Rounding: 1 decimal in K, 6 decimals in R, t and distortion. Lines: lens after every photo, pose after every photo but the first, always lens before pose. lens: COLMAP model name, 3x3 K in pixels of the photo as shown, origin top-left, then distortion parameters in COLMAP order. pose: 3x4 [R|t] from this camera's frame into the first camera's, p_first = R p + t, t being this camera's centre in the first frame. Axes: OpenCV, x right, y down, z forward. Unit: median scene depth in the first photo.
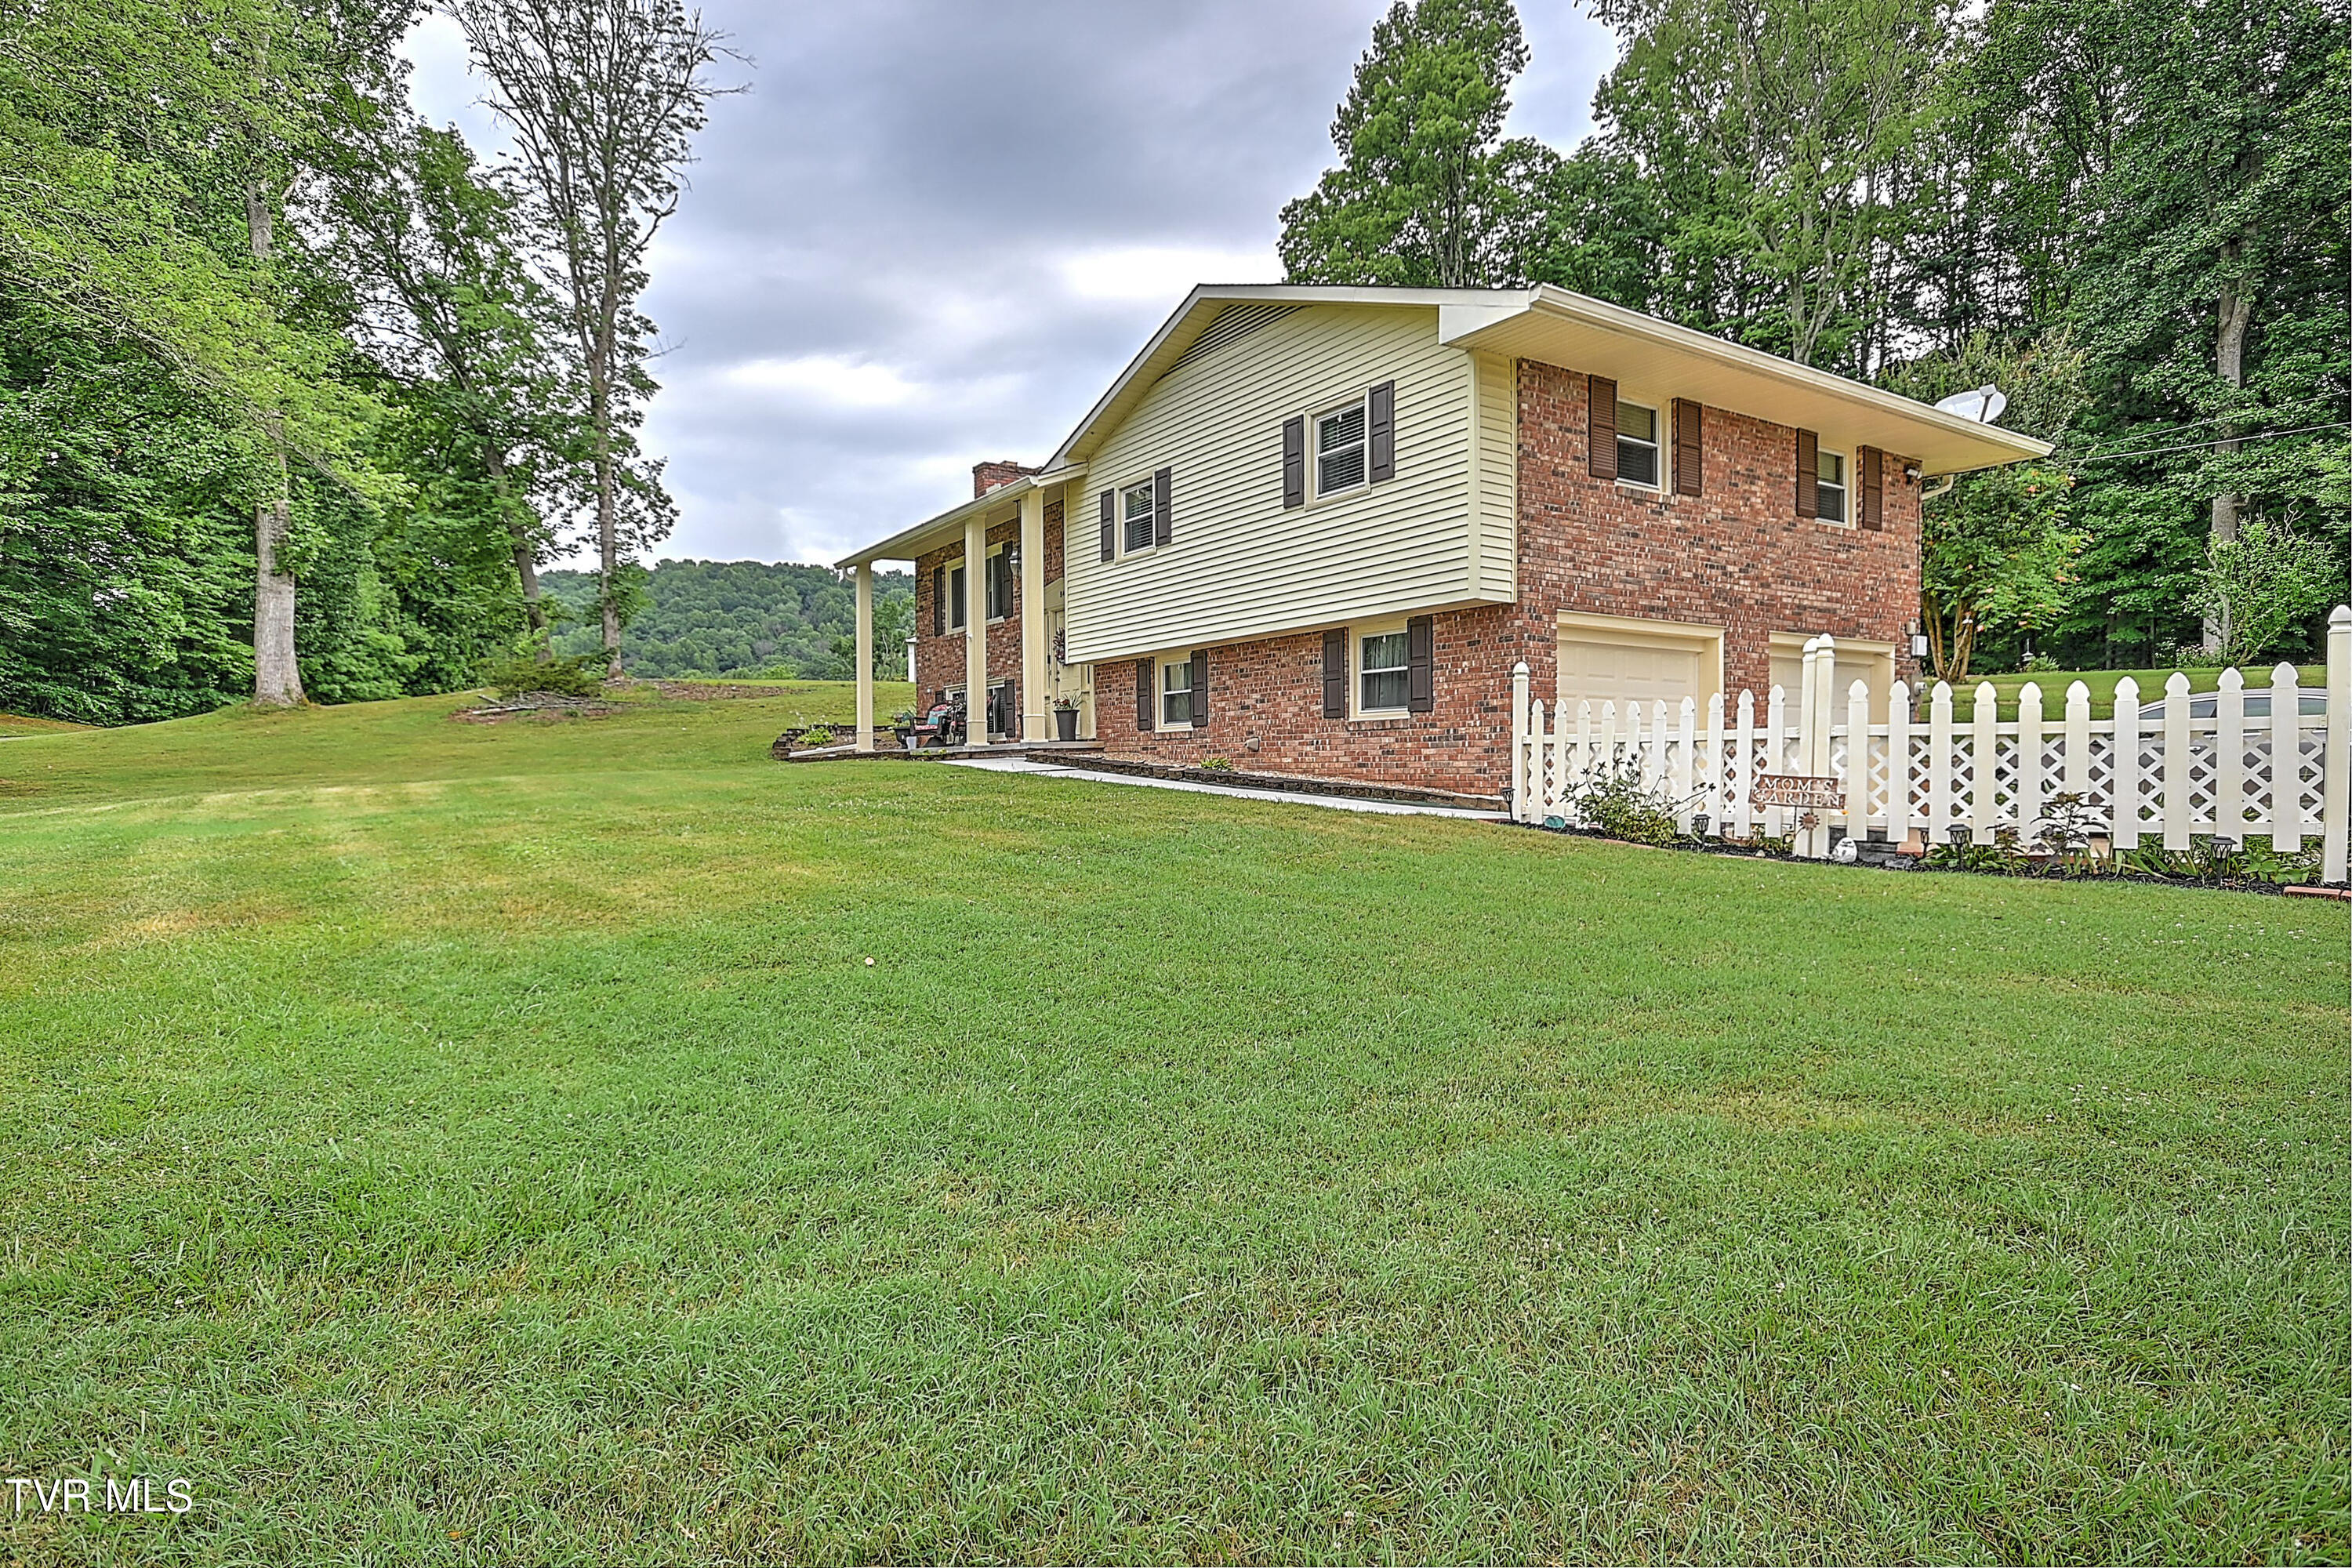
lens RADIAL K [[1222.7, 0, 1172.0], [0, 1222.7, 791.0], [0, 0, 1]] dist [0.014068, -0.000125]
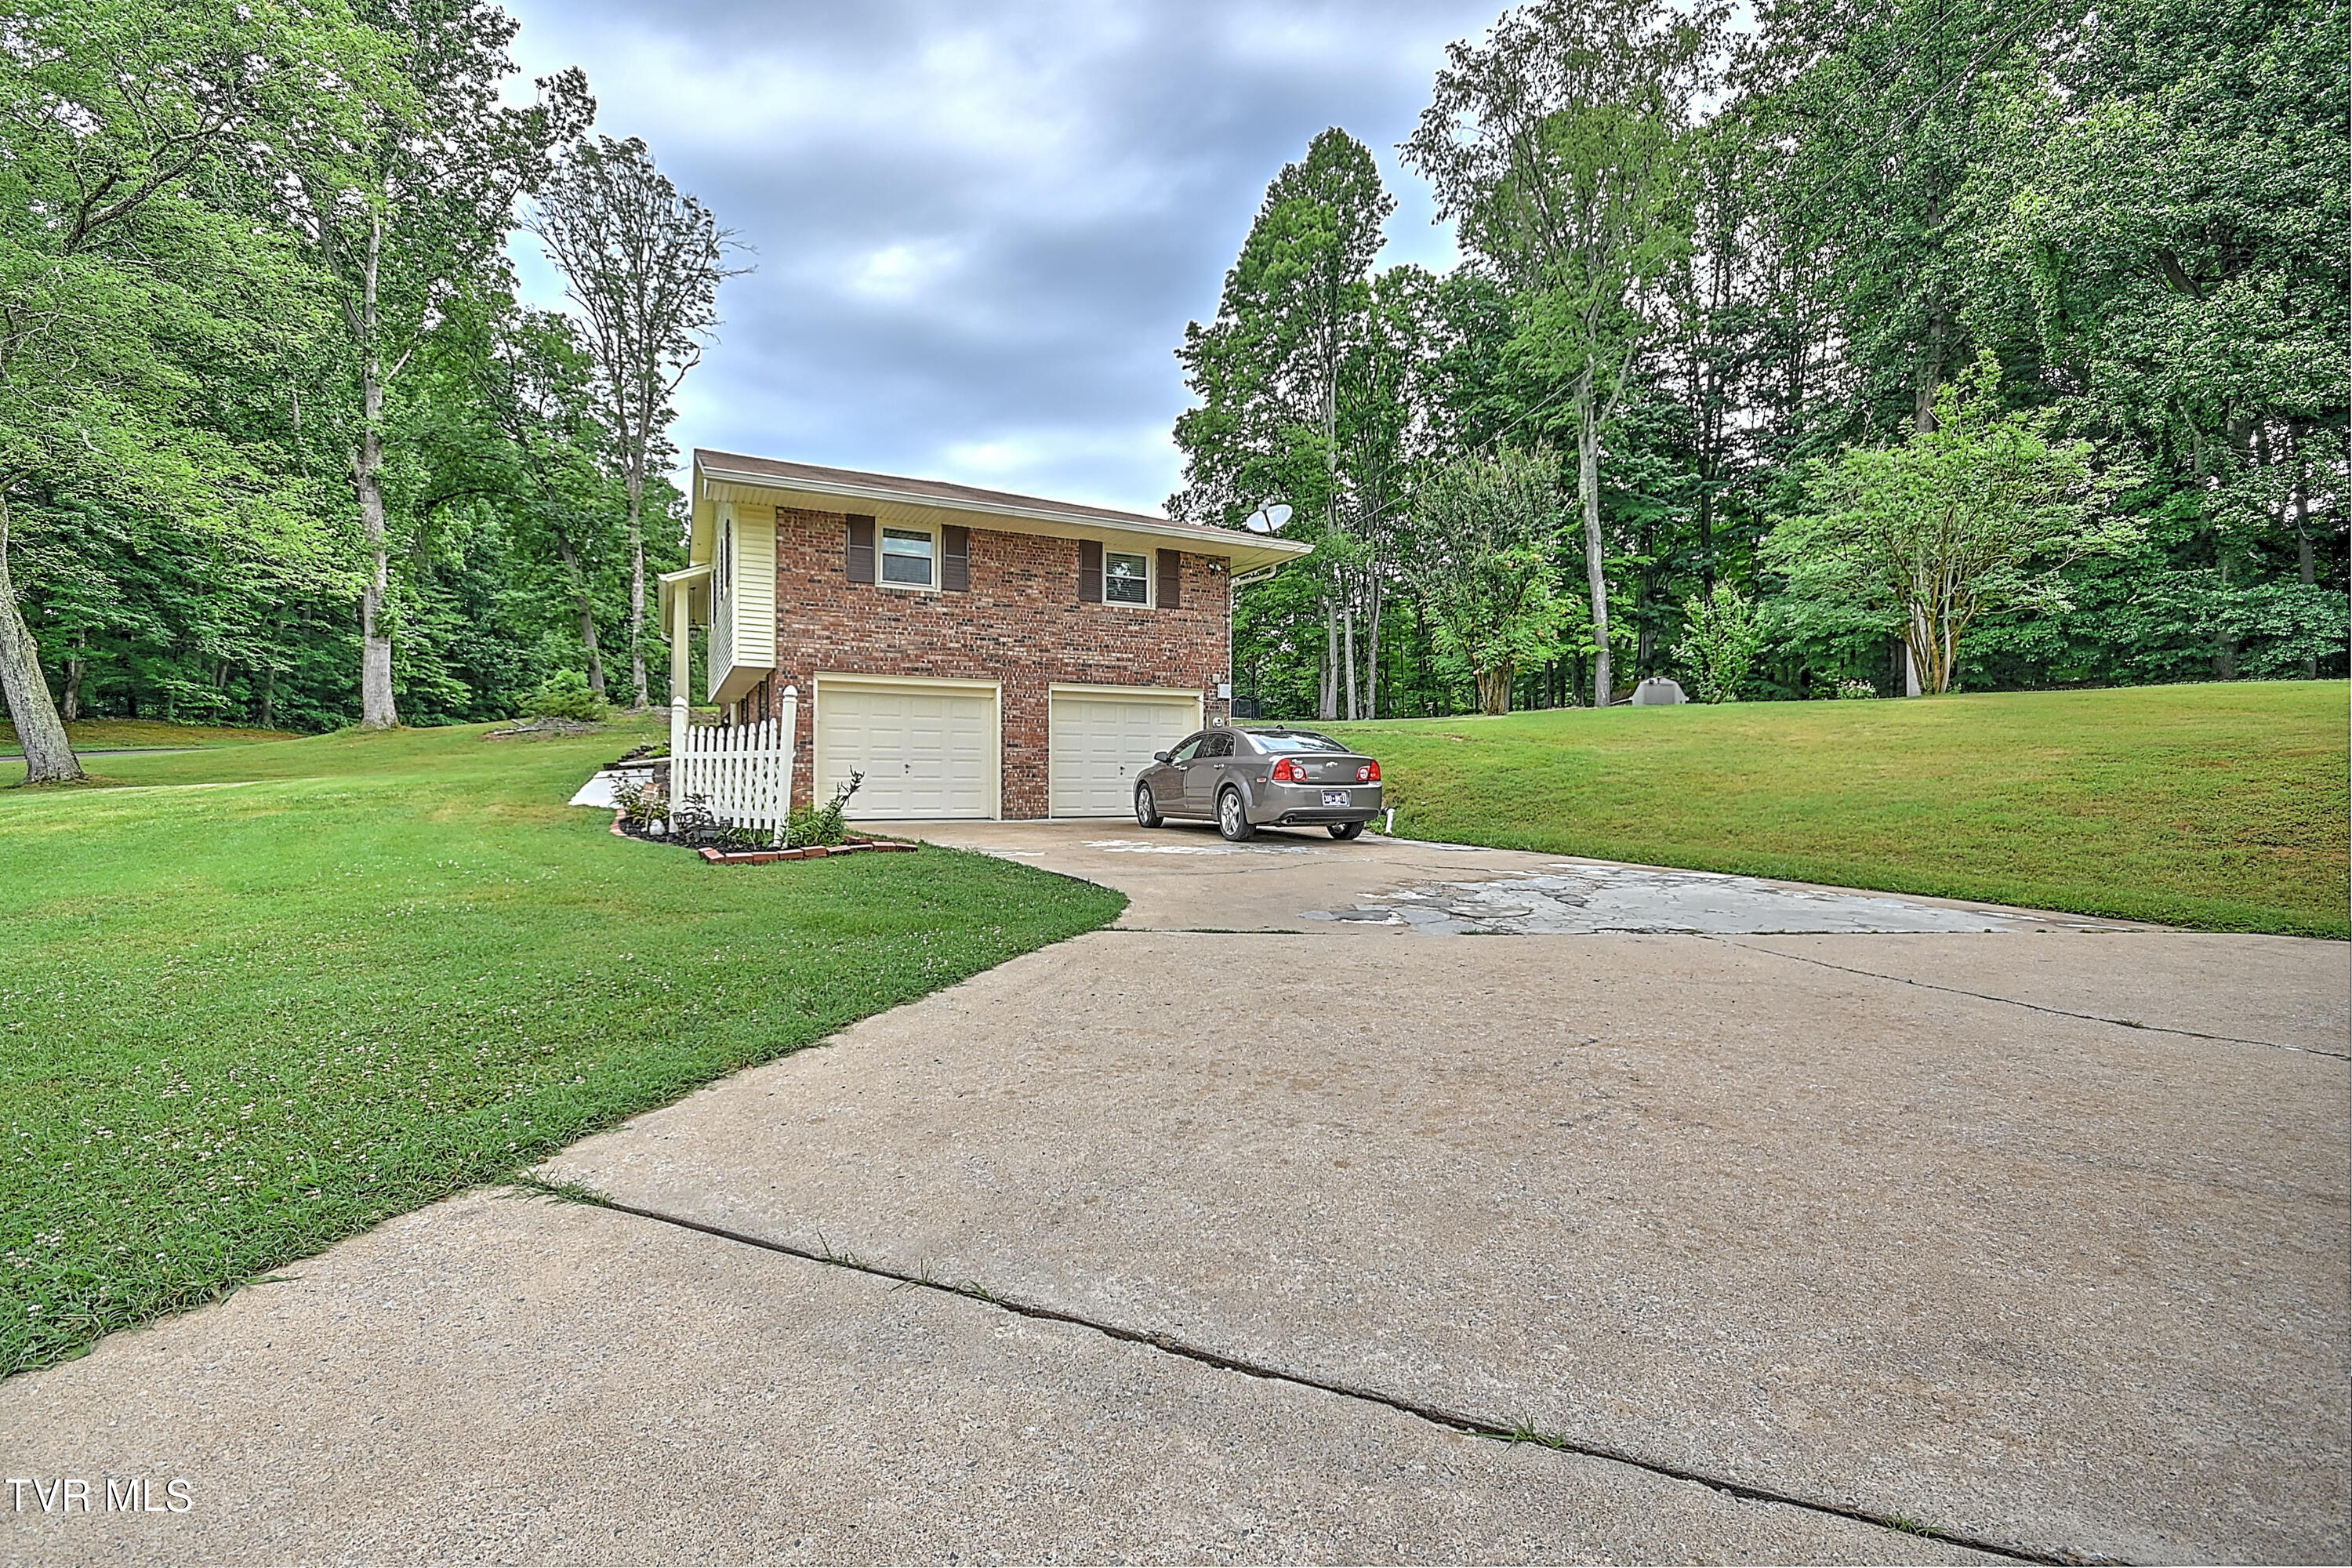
lens RADIAL K [[1019.2, 0, 1181.5], [0, 1019.2, 786.1], [0, 0, 1]] dist [0.019445, -0.018422]
pose [[0.992756, 0.008371, -0.119853, 0.636284], [-0.009351, 0.999927, -0.007621, -0.001969], [0.119780, 0.008686, 0.992762, -0.129245]]
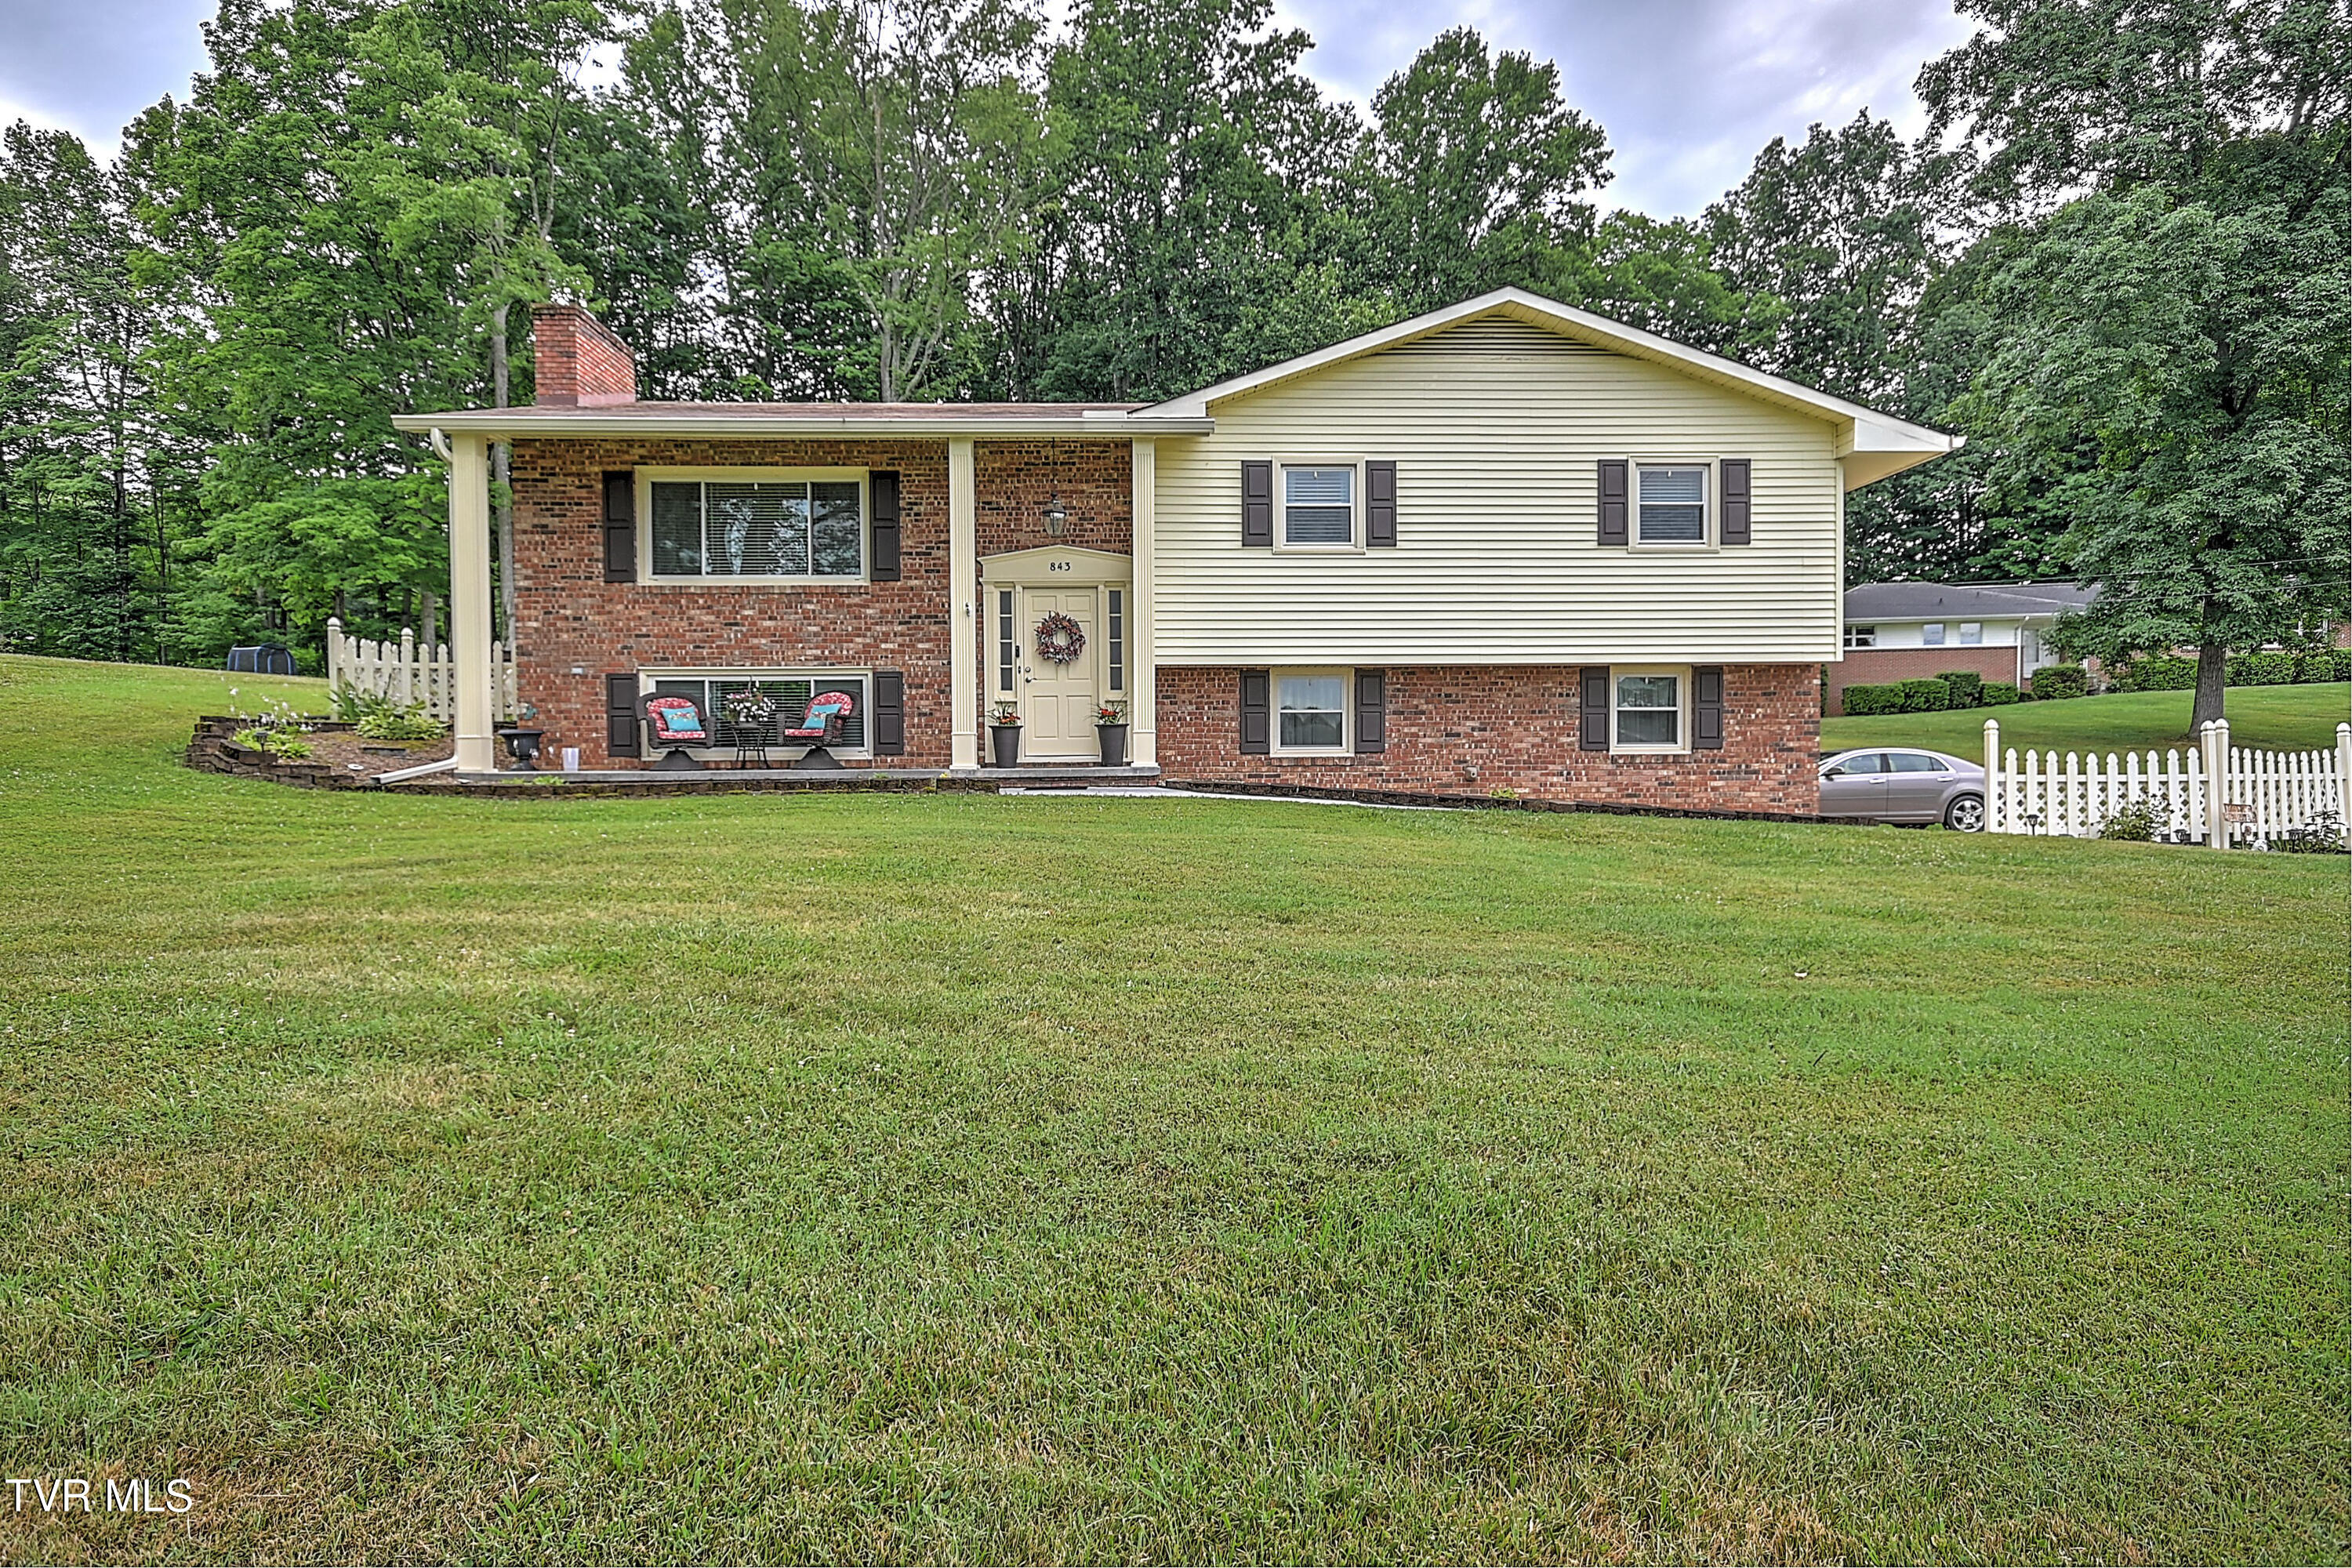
lens RADIAL K [[1224.2, 0, 1176.6], [0, 1224.2, 792.0], [0, 0, 1]] dist [0.003771, 0.011627]
pose [[0.524081, -0.012519, 0.851576, -0.771074], [0.018302, 0.999827, 0.003435, -0.027907], [-0.851472, 0.013785, 0.524219, 0.614365]]
